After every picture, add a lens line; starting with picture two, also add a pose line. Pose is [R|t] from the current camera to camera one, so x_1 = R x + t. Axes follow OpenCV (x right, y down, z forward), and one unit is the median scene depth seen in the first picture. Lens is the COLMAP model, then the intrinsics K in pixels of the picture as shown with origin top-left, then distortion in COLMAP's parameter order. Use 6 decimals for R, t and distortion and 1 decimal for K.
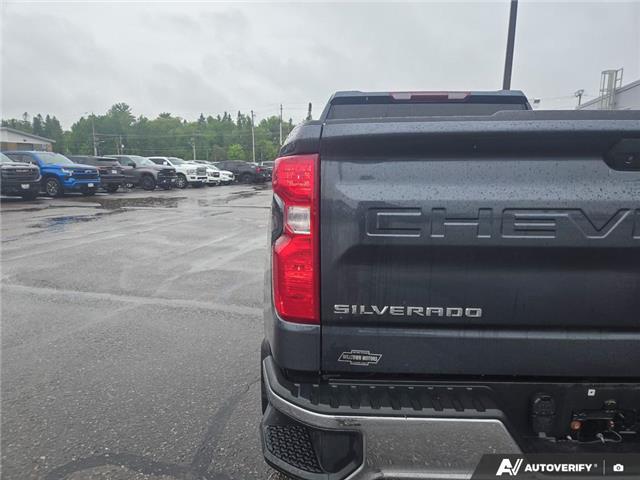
lens RADIAL K [[428.0, 0, 317.0], [0, 428.0, 239.8], [0, 0, 1]] dist [0.060343, -0.054812]
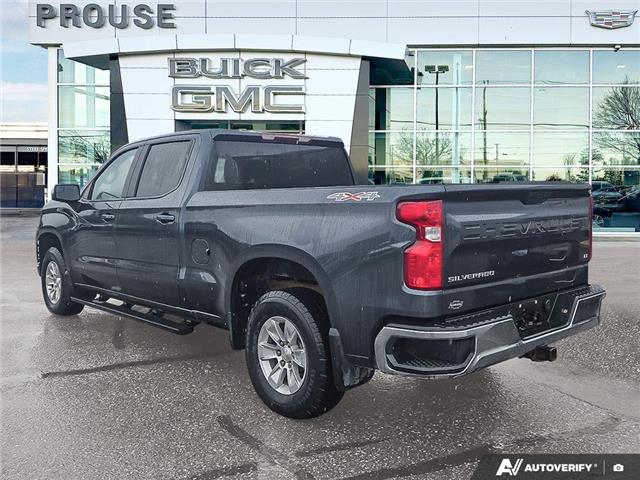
lens RADIAL K [[428.0, 0, 317.0], [0, 428.0, 239.8], [0, 0, 1]] dist [0.060343, -0.054812]
pose [[0.825564, -0.061409, 0.560957, -0.257755], [0.085832, 0.996160, -0.017268, -0.005551], [-0.557743, 0.062404, 0.827665, -0.046550]]
